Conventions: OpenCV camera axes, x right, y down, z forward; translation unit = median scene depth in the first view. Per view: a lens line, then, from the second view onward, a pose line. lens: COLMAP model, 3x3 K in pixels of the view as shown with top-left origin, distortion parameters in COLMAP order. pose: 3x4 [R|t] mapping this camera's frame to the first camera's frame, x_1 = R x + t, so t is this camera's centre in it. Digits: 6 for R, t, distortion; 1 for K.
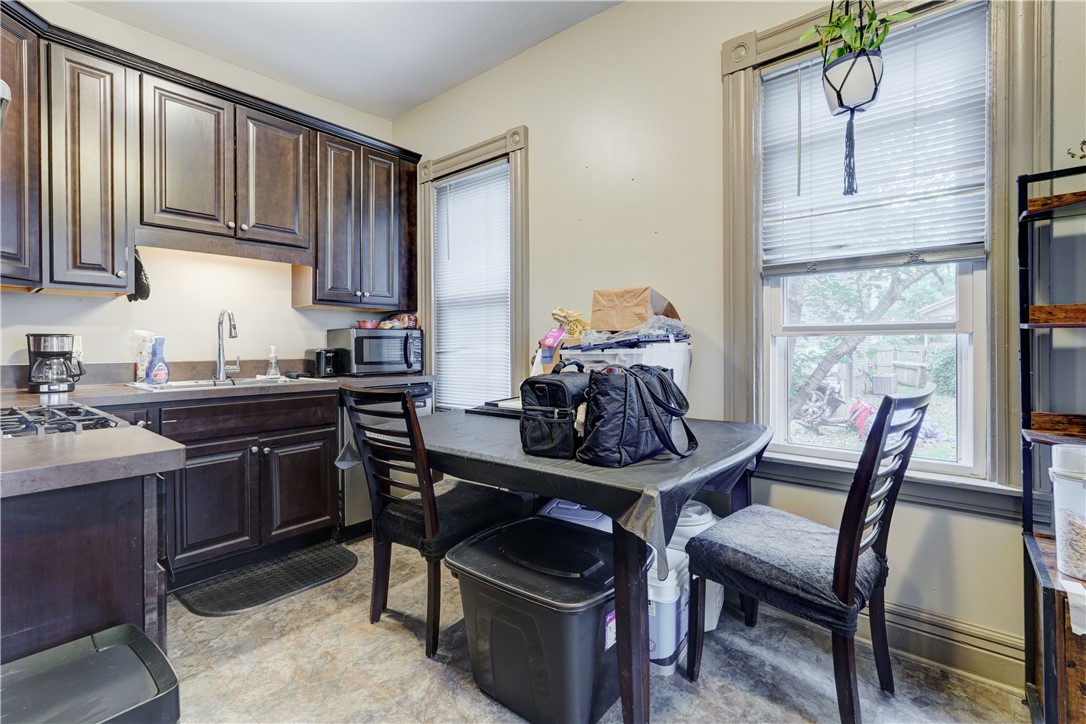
lens RADIAL K [[496.8, 0, 543.7], [0, 496.8, 346.8], [0, 0, 1]] dist [-0.000266, 0.000245]
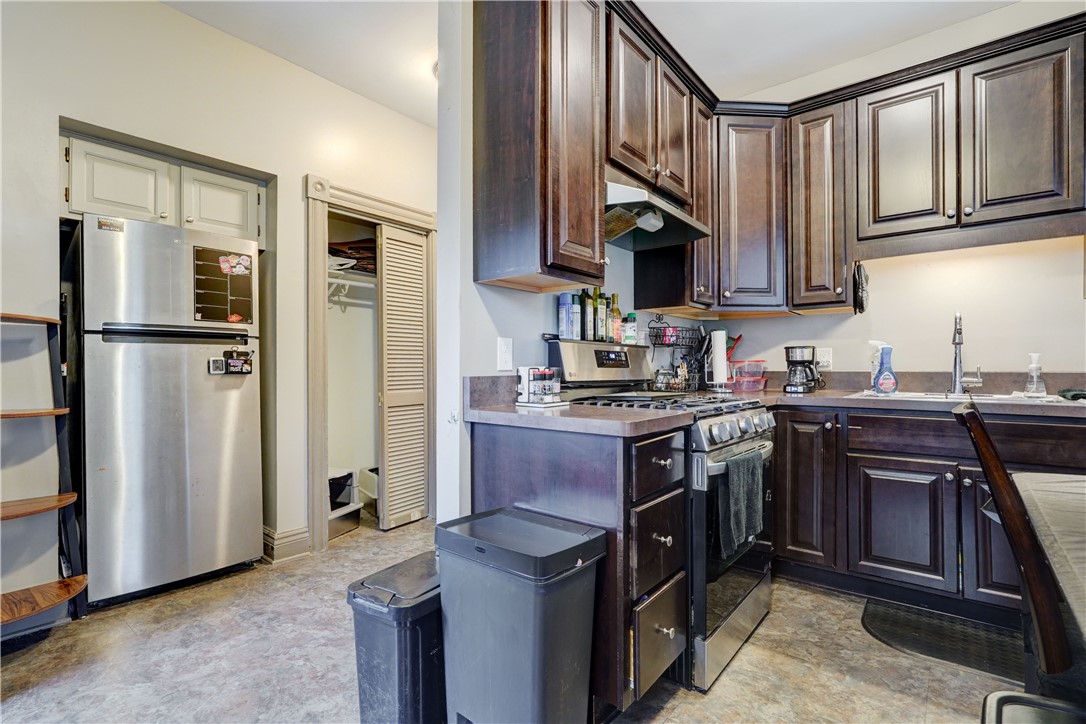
lens RADIAL K [[507.7, 0, 517.1], [0, 507.7, 362.1], [0, 0, 1]] dist [0.002257, 0.000355]
pose [[-0.012651, -0.002178, -0.999918, 0.268313], [0.000102, 0.999998, -0.002180, 0.014512], [0.999920, -0.000130, -0.012650, 0.267859]]
